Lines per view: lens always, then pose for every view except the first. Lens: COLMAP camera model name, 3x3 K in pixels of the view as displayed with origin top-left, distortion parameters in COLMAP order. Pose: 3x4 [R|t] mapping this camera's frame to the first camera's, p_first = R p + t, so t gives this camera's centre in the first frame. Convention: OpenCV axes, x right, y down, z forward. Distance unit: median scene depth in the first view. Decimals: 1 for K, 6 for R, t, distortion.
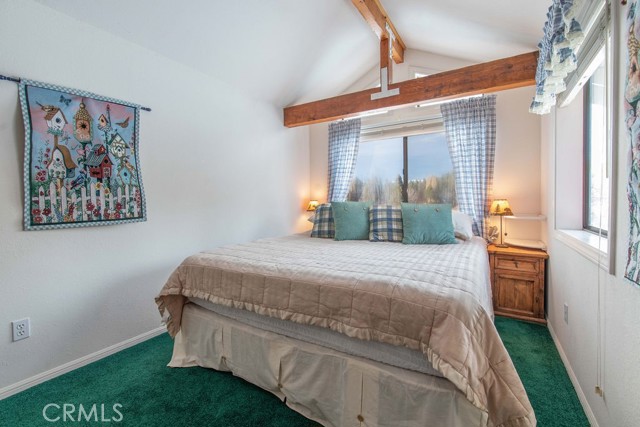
lens RADIAL K [[276.0, 0, 320.4], [0, 276.0, 200.5], [0, 0, 1]] dist [0.000457, -0.000281]
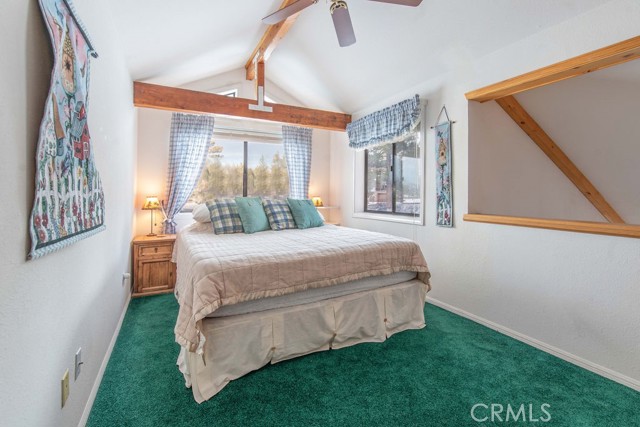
lens RADIAL K [[280.6, 0, 307.0], [0, 280.6, 190.7], [0, 0, 1]] dist [-0.000039, -0.000117]
pose [[0.538014, 0.019808, 0.842703, -0.758537], [-0.003335, 0.999766, -0.021370, -0.002778], [-0.842929, 0.008687, 0.537954, 0.202187]]
